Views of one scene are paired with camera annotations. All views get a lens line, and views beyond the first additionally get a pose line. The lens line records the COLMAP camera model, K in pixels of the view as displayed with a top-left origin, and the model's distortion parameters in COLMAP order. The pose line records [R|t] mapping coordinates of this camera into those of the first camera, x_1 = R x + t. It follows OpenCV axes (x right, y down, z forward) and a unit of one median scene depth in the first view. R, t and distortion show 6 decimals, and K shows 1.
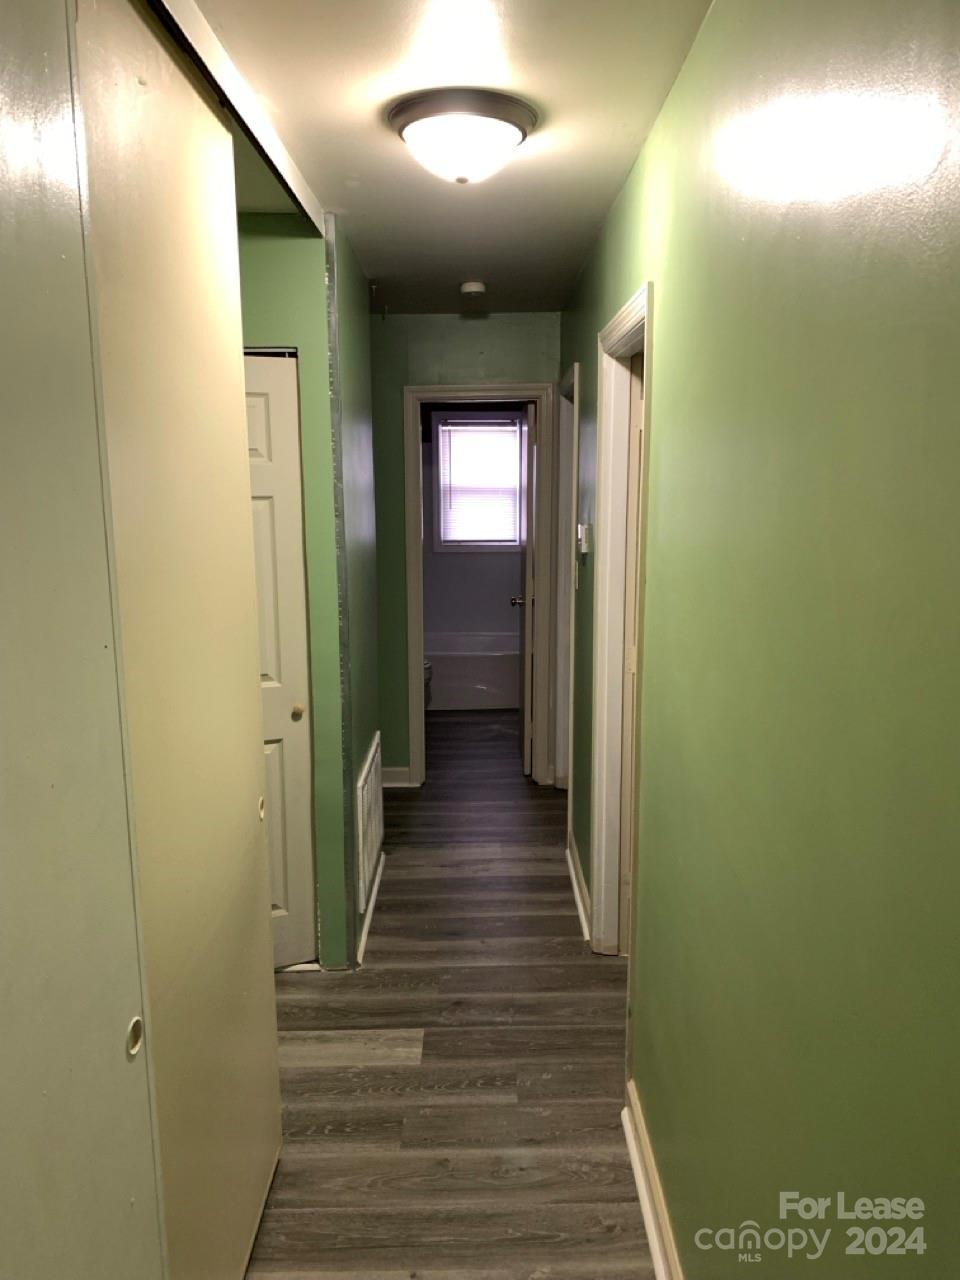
lens RADIAL K [[981.9, 0, 480.0], [0, 981.9, 640.0], [0, 0, 1]] dist [0.002782, -0.088020]
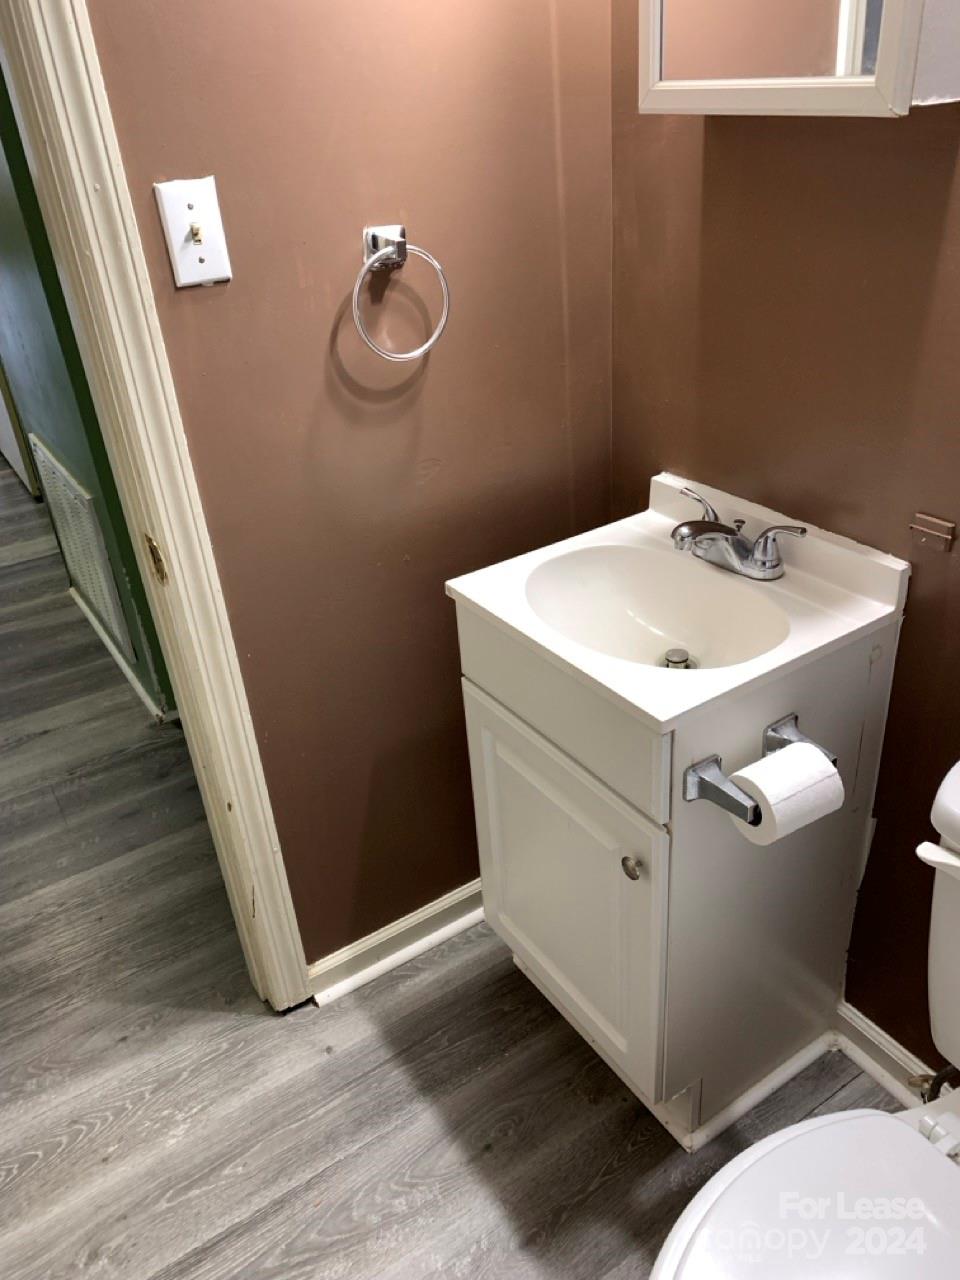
lens RADIAL K [[981.9, 0, 480.0], [0, 981.9, 640.0], [0, 0, 1]] dist [0.002782, -0.088020]
pose [[-0.834204, 0.337761, -0.435915, -0.017964], [-0.023501, 0.767986, 0.640035, -0.212835], [0.550955, 0.544164, -0.632719, 1.531640]]
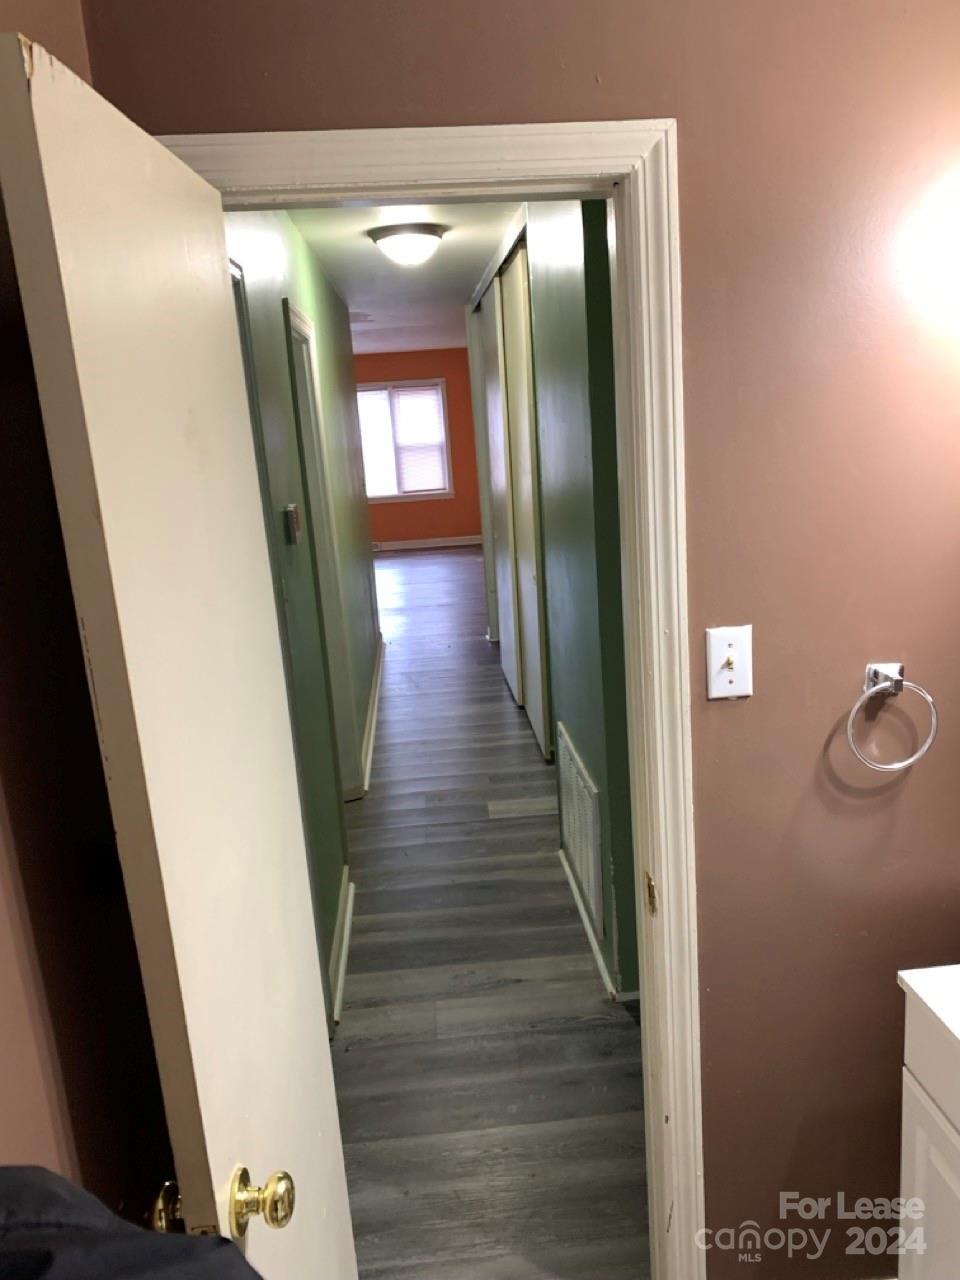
lens RADIAL K [[970.4, 0, 480.0], [0, 970.4, 640.0], [0, 0, 1]] dist [0.026140, 0.007017]
pose [[-0.994366, 0.092954, -0.050942, 0.002579], [0.064551, 0.912234, 0.404551, -0.288396], [0.084075, 0.398984, -0.913095, 1.575540]]
